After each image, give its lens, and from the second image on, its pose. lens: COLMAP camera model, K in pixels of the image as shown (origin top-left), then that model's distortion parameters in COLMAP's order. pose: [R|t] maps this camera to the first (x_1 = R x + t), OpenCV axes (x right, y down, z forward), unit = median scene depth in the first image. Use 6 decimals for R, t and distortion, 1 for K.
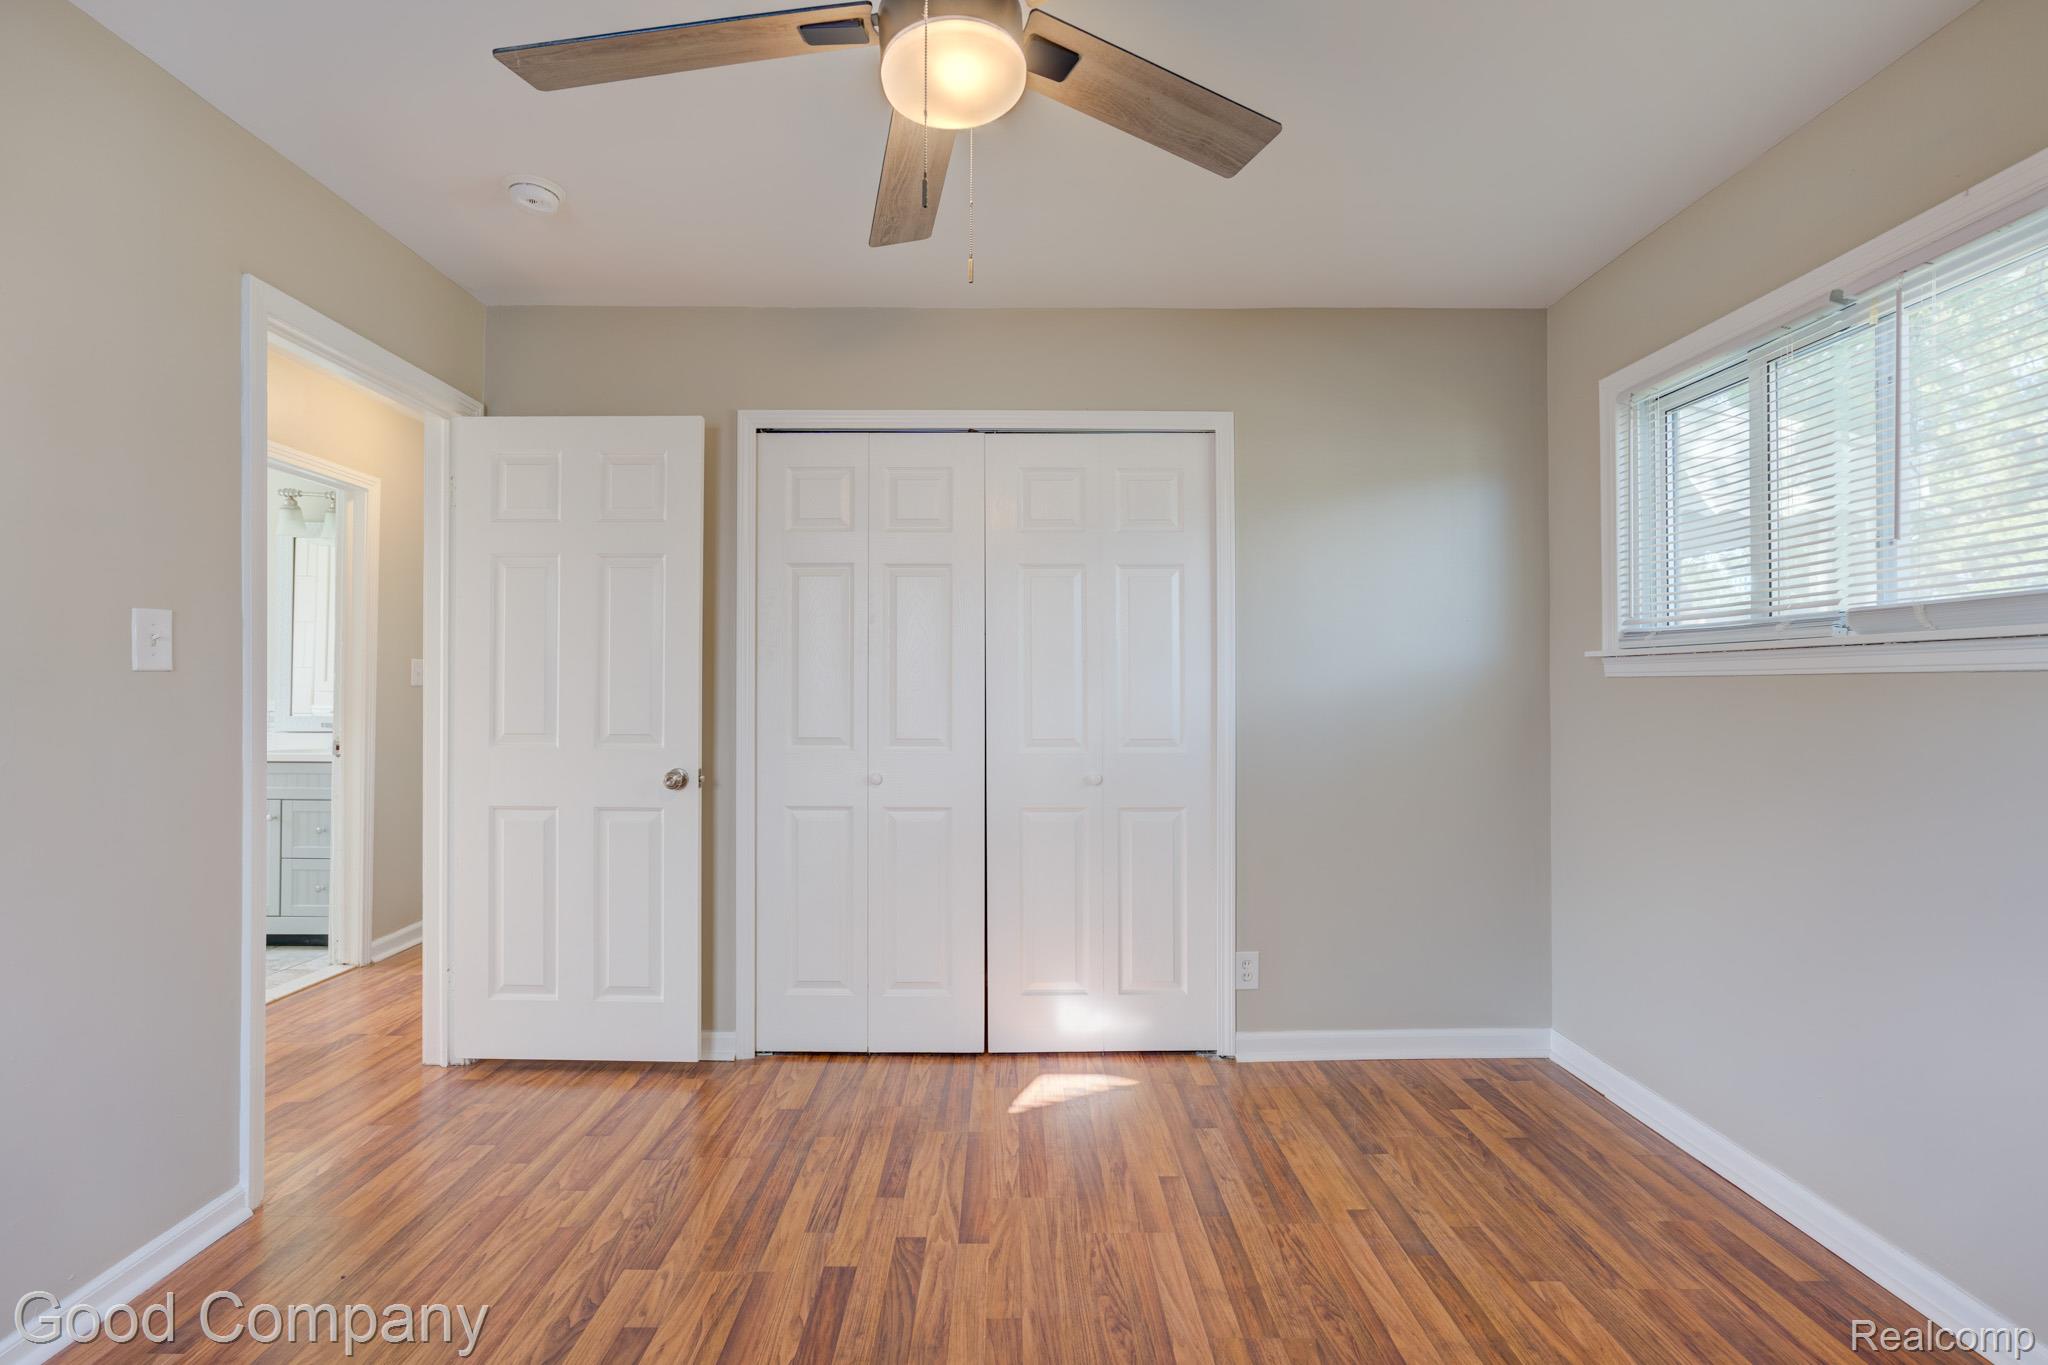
lens RADIAL K [[947.0, 0, 1014.7], [0, 947.0, 682.8], [0, 0, 1]] dist [-0.021603, 0.015022]
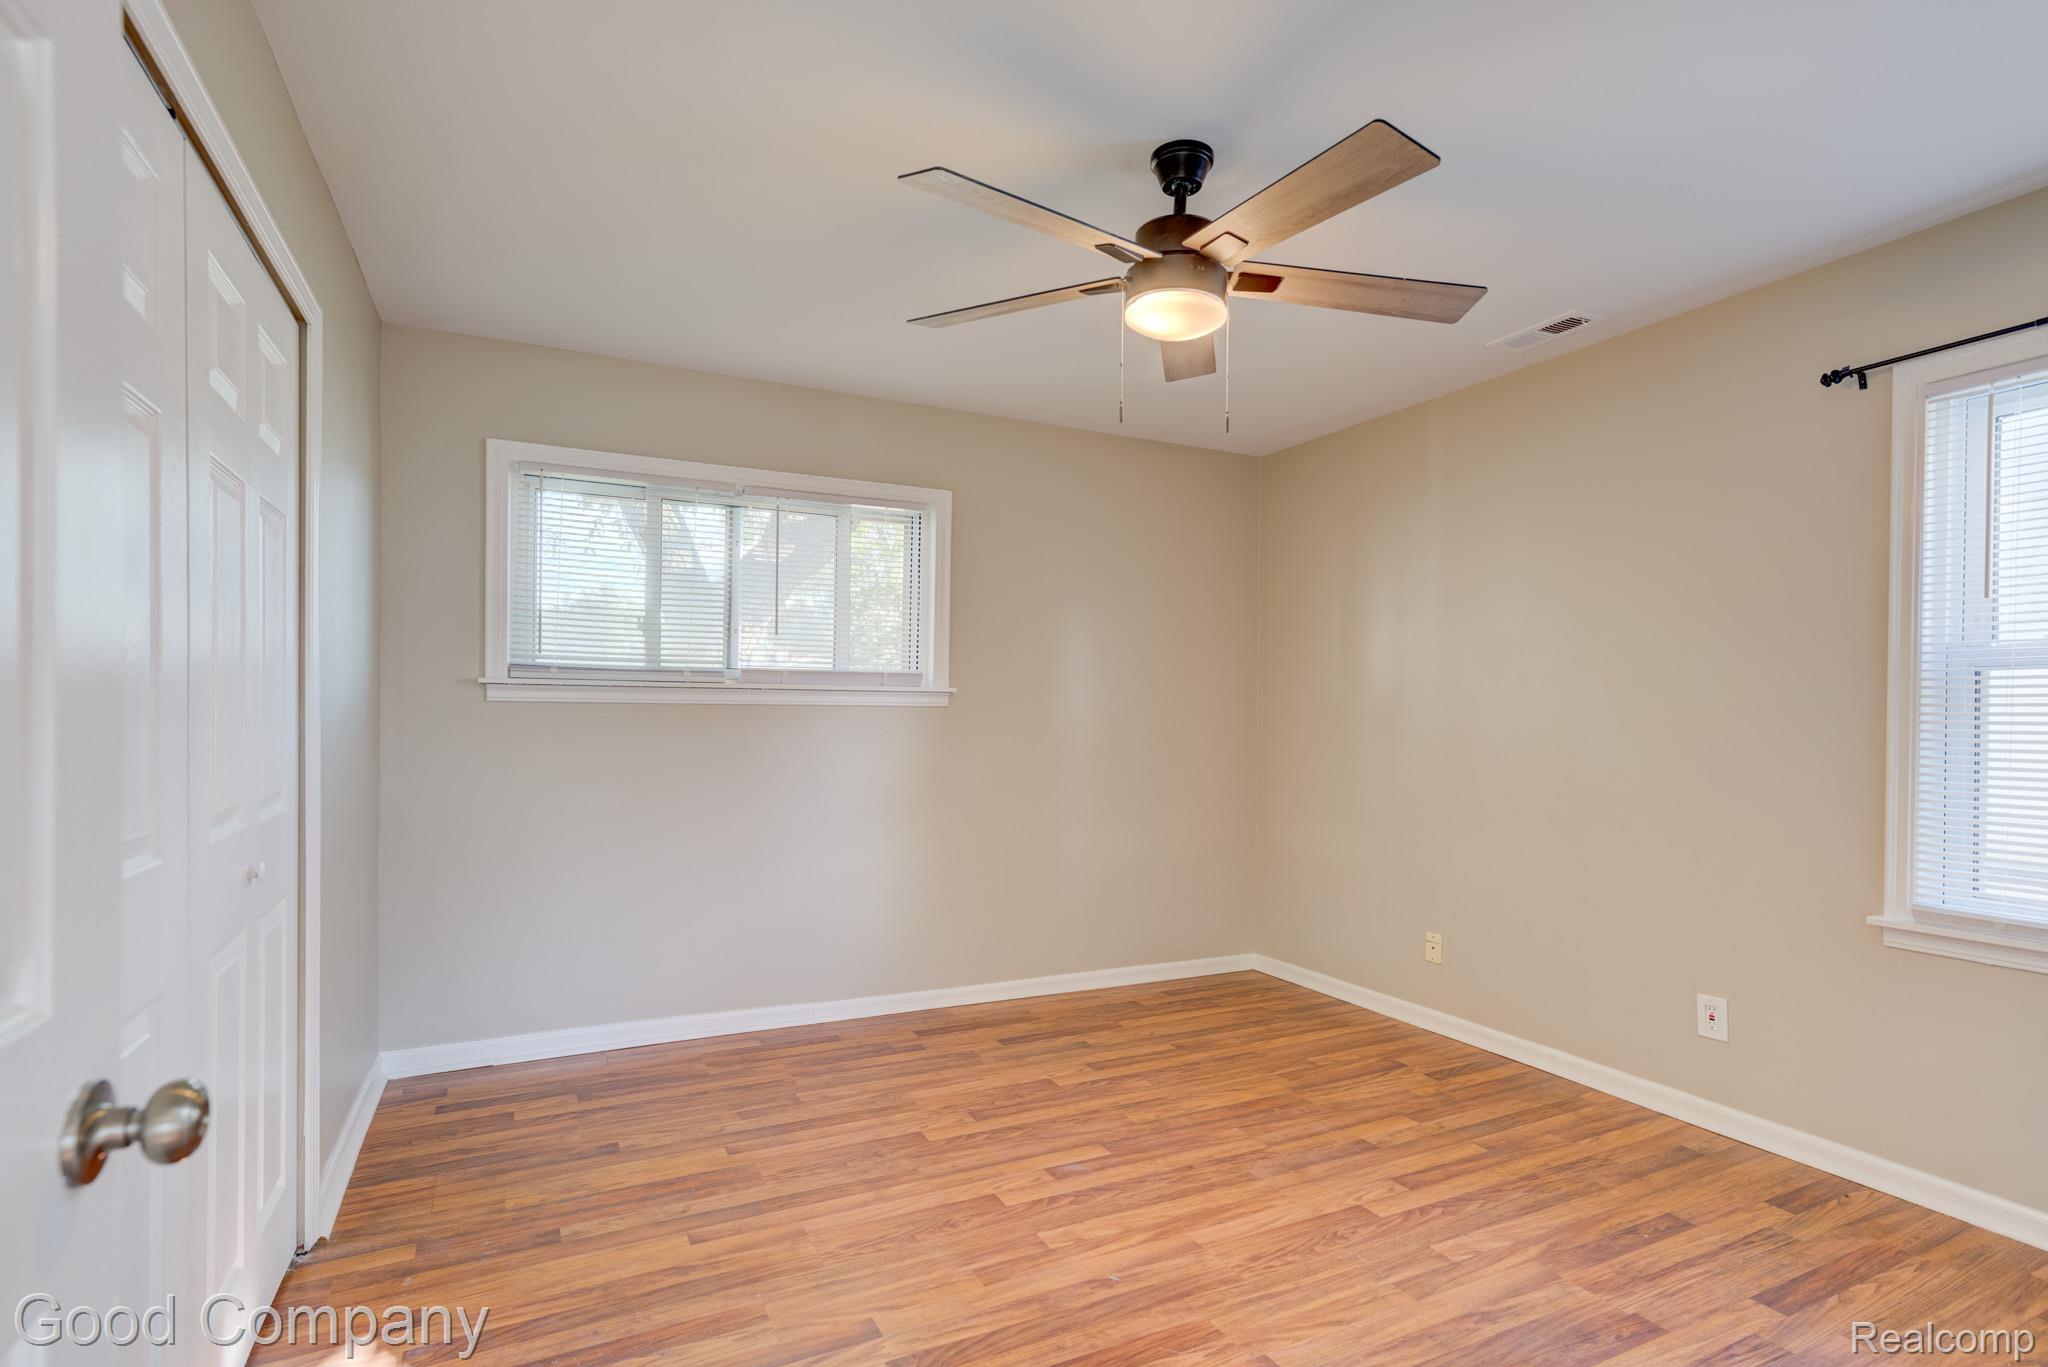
lens RADIAL K [[981.2, 0, 935.9], [0, 981.2, 721.4], [0, 0, 1]] dist [-0.009465, 0.003785]
pose [[-0.392326, -0.012023, 0.919748, -0.865019], [-0.013770, 0.999879, 0.007197, 0.003089], [-0.919723, -0.009841, -0.392444, 1.235862]]
